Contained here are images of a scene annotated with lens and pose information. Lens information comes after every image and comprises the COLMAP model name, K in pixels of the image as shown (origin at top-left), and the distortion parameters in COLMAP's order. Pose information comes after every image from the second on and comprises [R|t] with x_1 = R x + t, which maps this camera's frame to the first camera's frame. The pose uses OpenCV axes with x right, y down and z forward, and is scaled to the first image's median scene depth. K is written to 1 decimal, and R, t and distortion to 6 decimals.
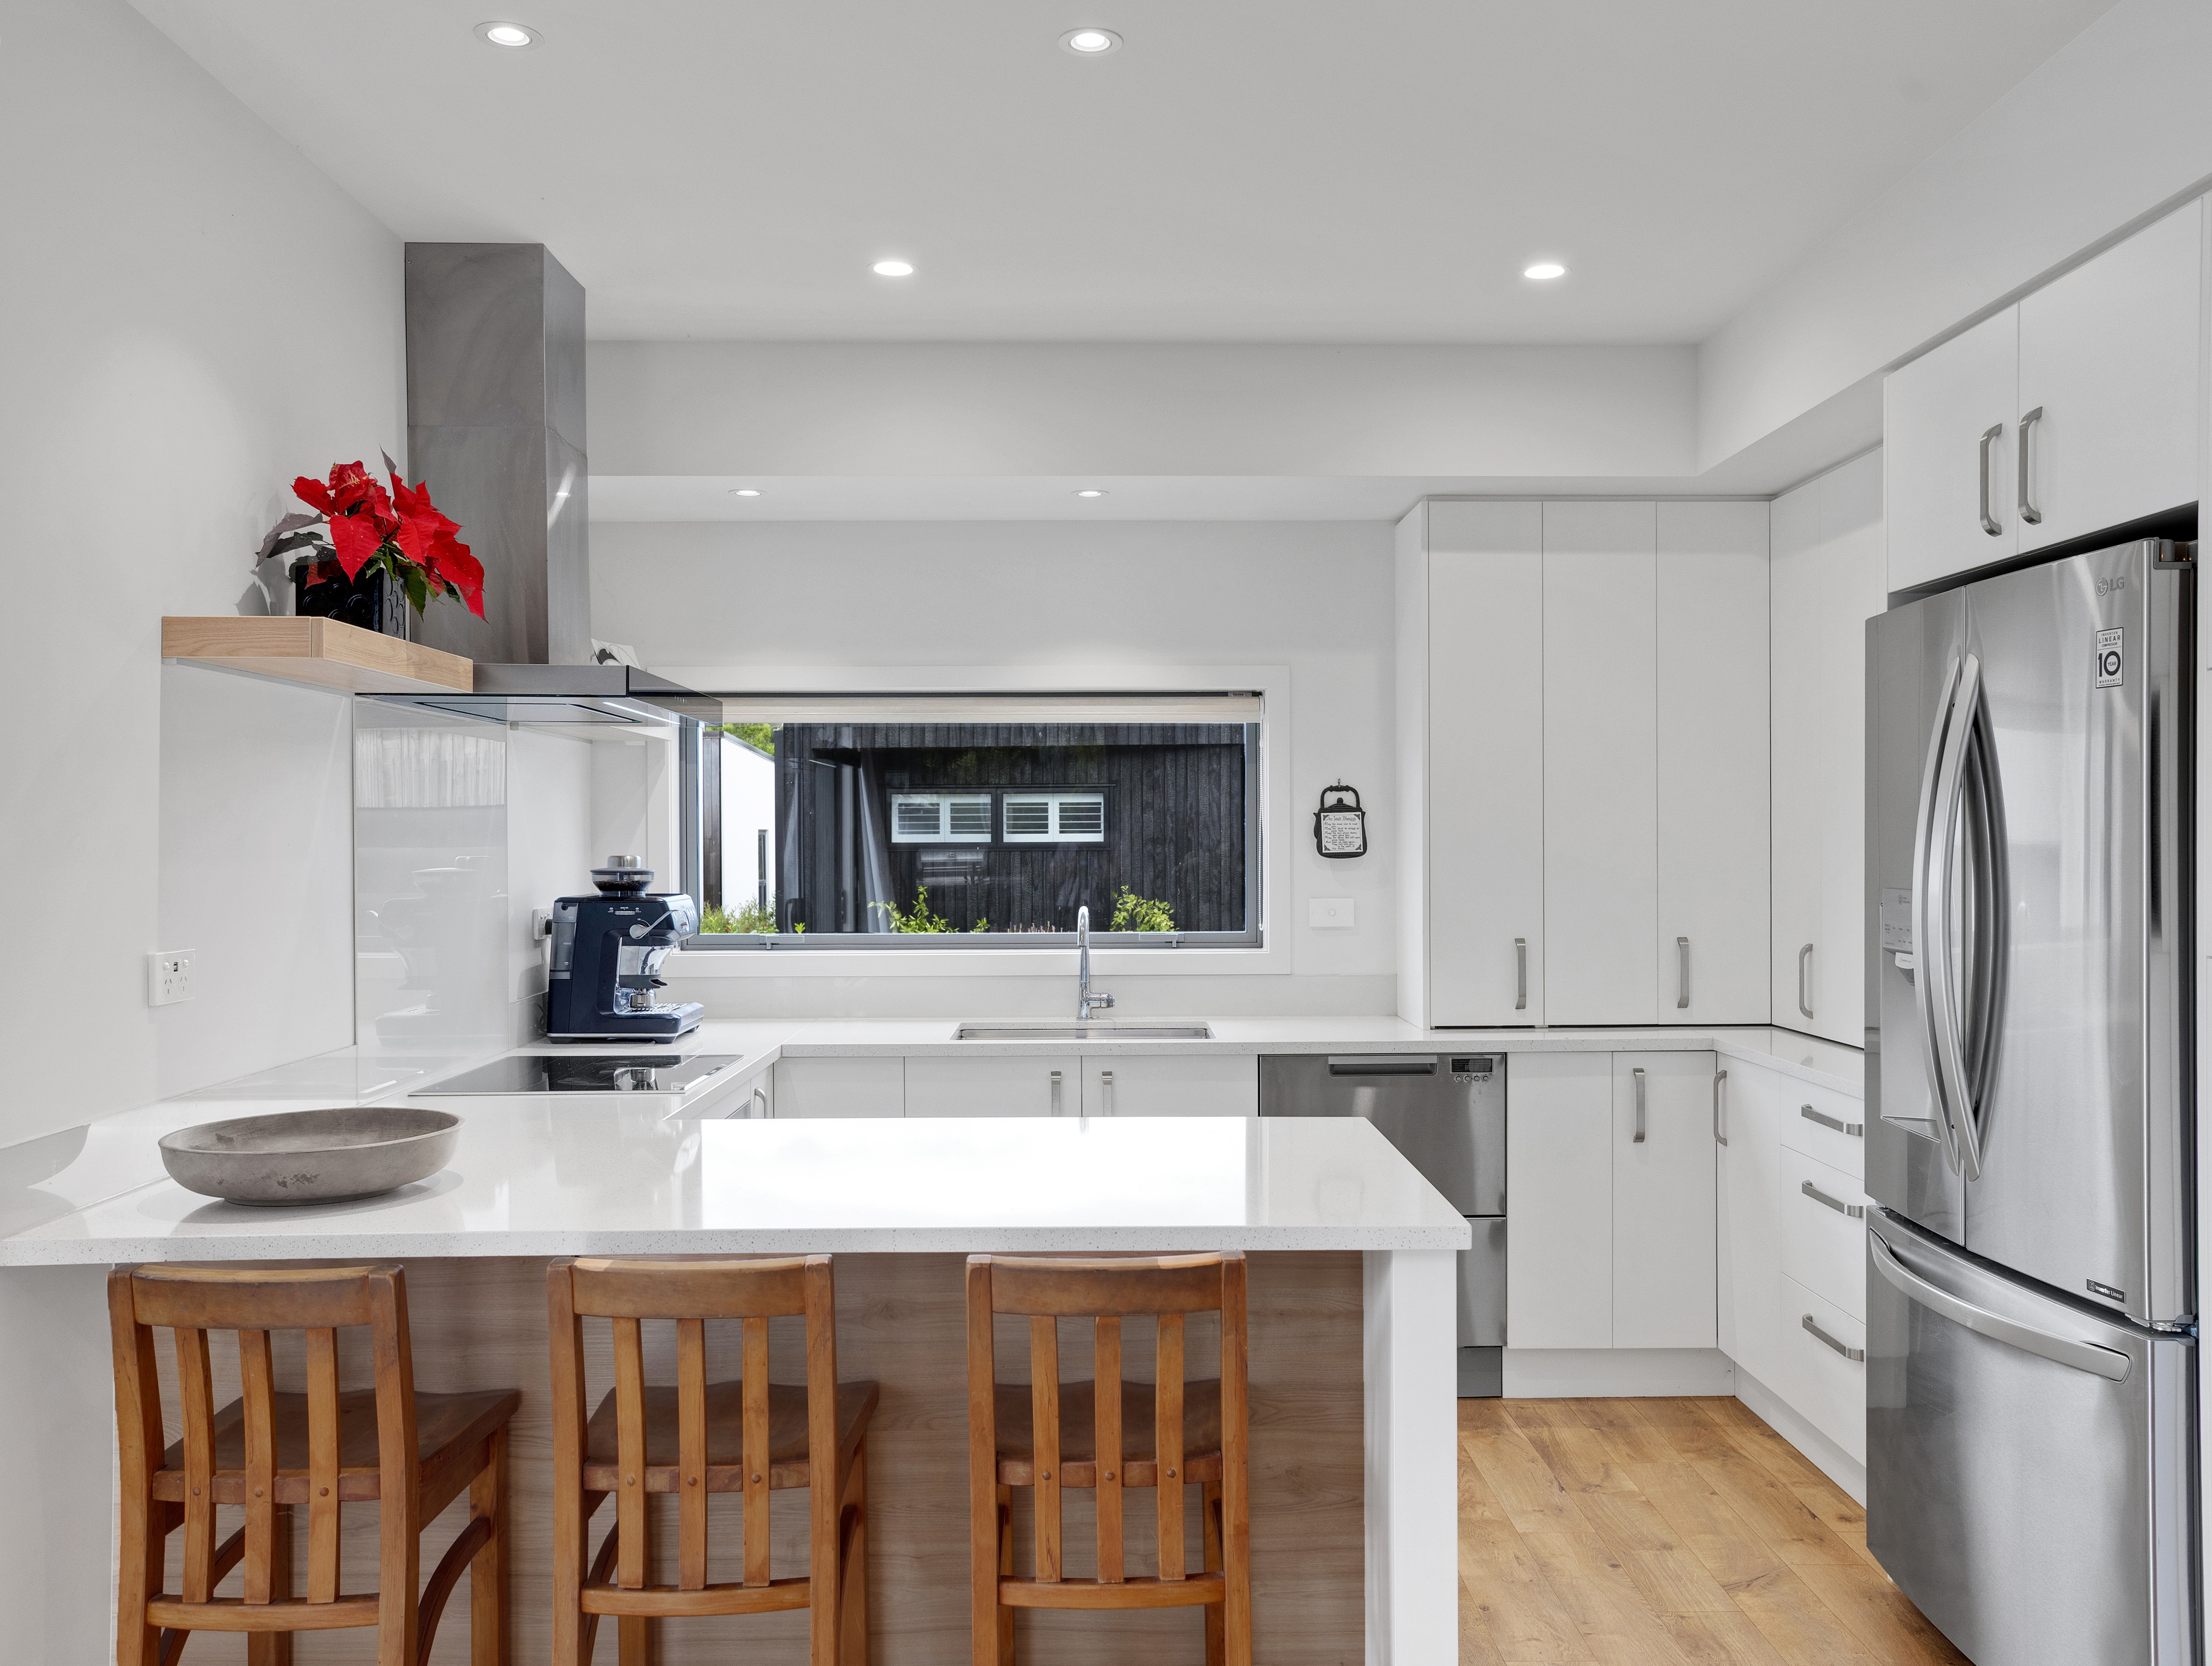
lens RADIAL K [[1896.0, 0, 1120.7], [0, 1896.0, 837.7], [0, 0, 1]] dist [0.047425, 0.000787]
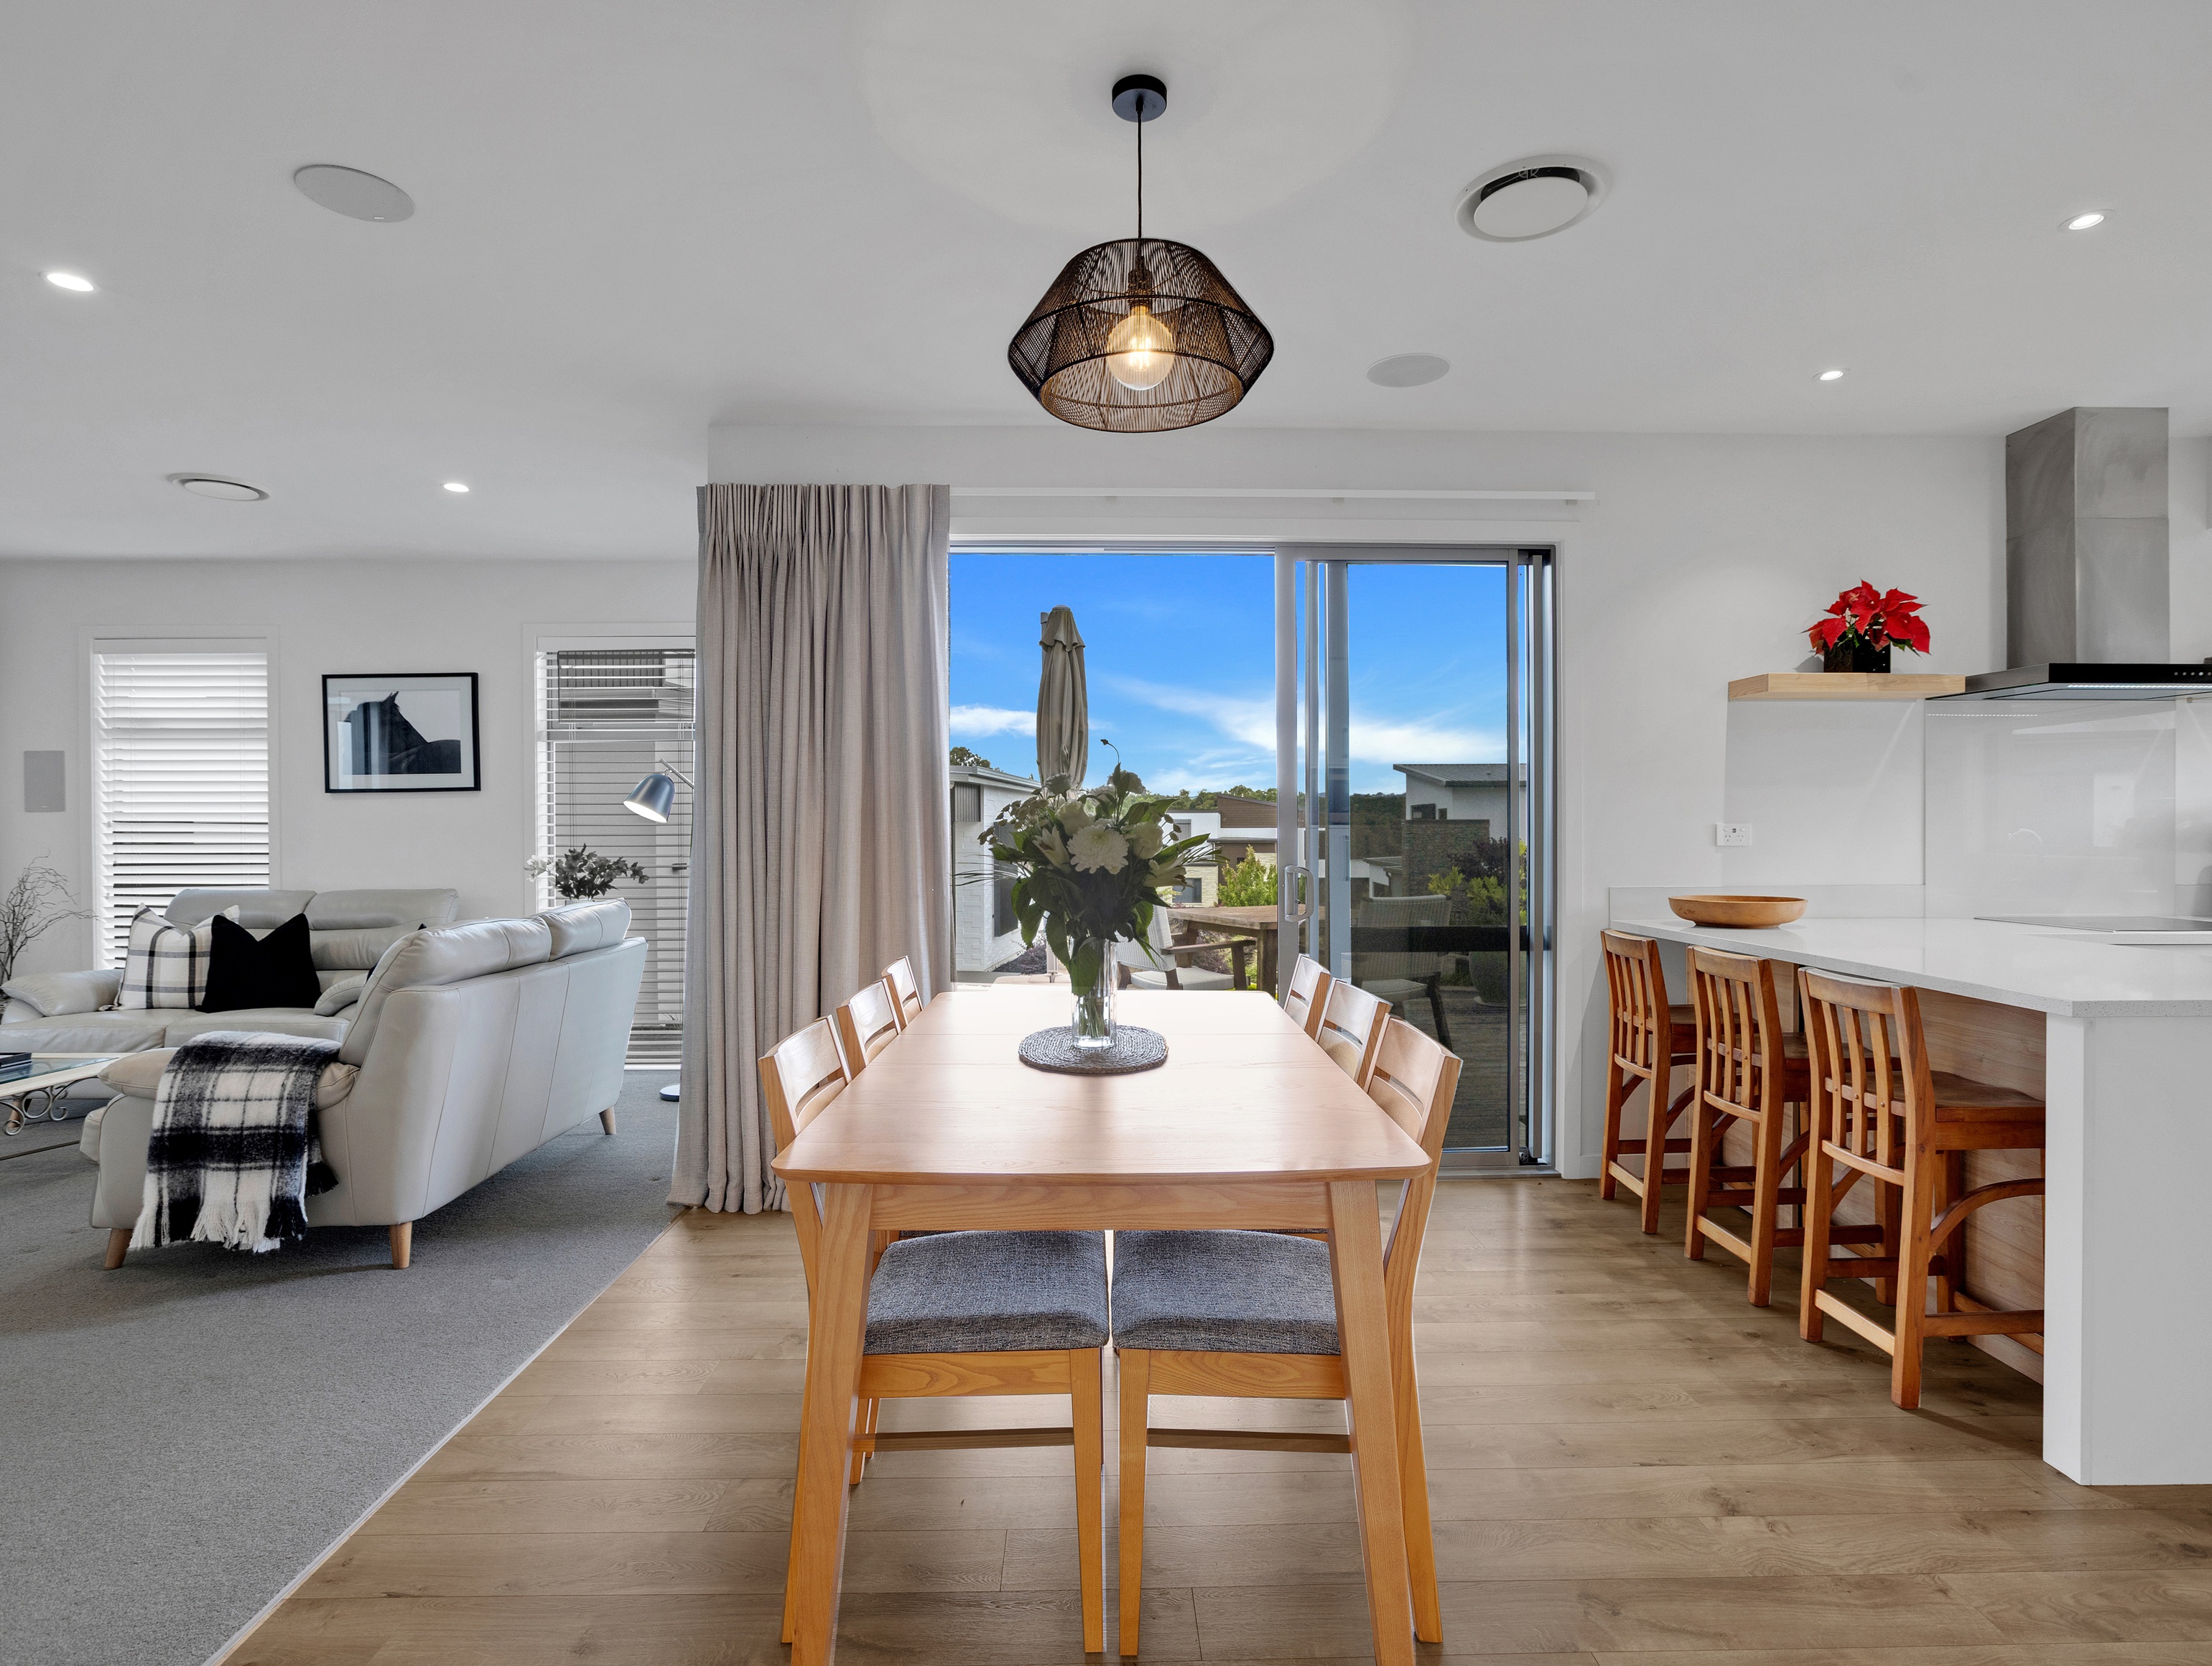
lens RADIAL K [[1135.8, 0, 1109.0], [0, 1135.8, 841.5], [0, 0, 1]] dist [-0.001833, 0.000801]
pose [[0.003031, 0.015465, -0.999876, 0.551829], [-0.001883, 0.999879, 0.015459, 0.037818], [0.999994, 0.001836, 0.003059, 0.143686]]
